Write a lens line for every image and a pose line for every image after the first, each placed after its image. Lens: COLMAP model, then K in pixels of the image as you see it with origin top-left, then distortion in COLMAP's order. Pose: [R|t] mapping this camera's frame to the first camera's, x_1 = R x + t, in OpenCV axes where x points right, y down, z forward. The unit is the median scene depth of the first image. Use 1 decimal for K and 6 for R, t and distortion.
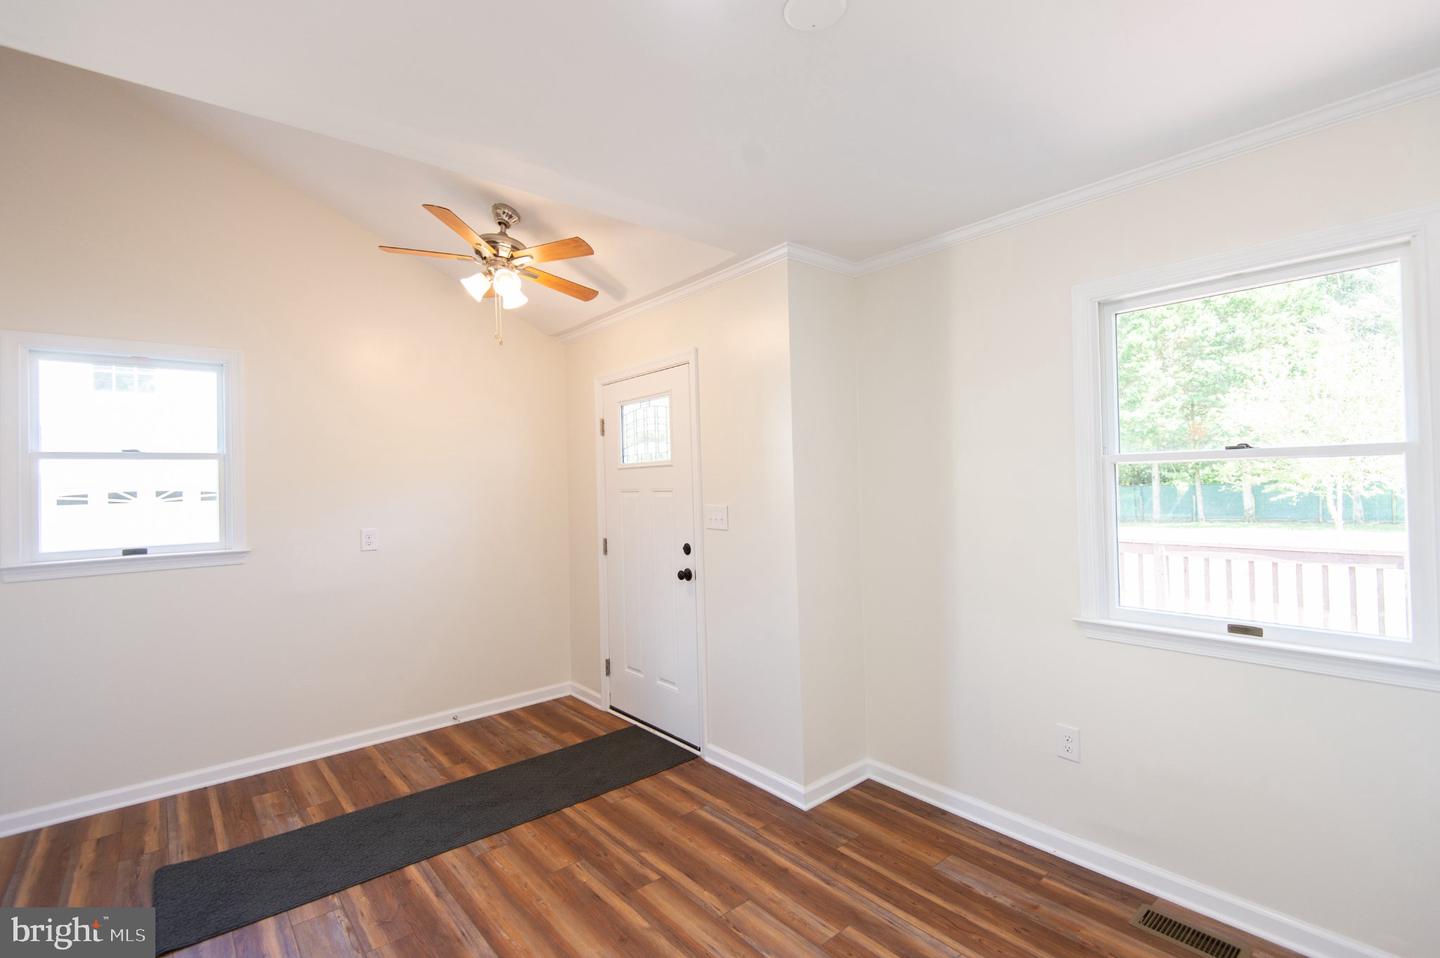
lens RADIAL K [[671.2, 0, 720.0], [0, 671.2, 479.0], [0, 0, 1]] dist [-0.002997, -0.000141]
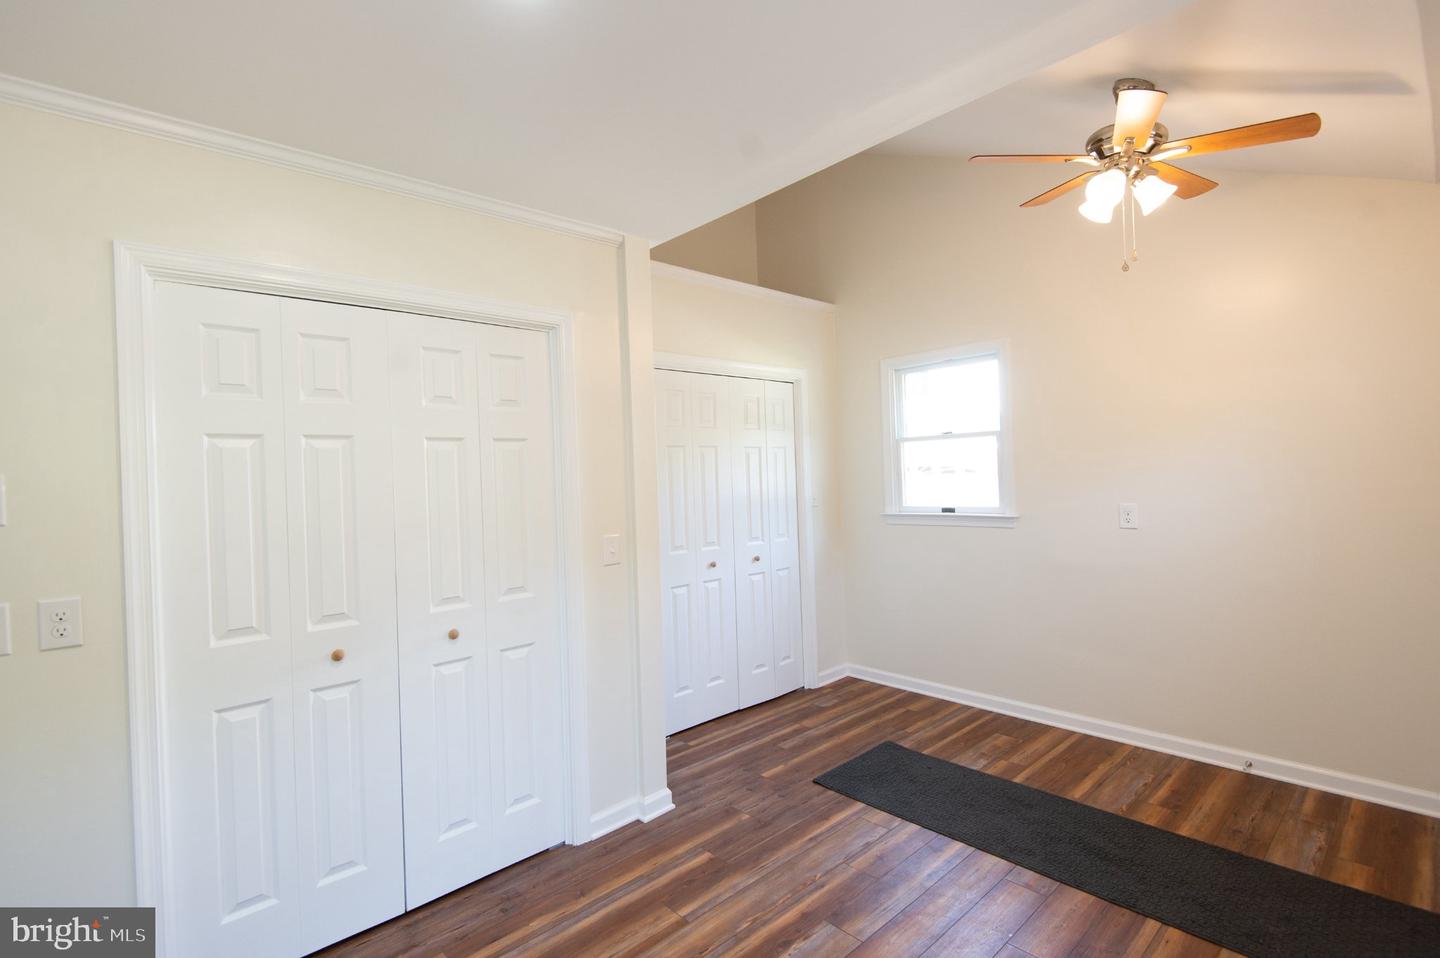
lens RADIAL K [[676.7, 0, 720.0], [0, 676.7, 479.0], [0, 0, 1]] dist [0.036477, -0.014468]
pose [[0.036864, 0.028149, -0.998924, 0.413951], [0.041617, 0.998693, 0.029678, -0.009903], [0.998453, -0.042666, 0.035644, 0.485214]]
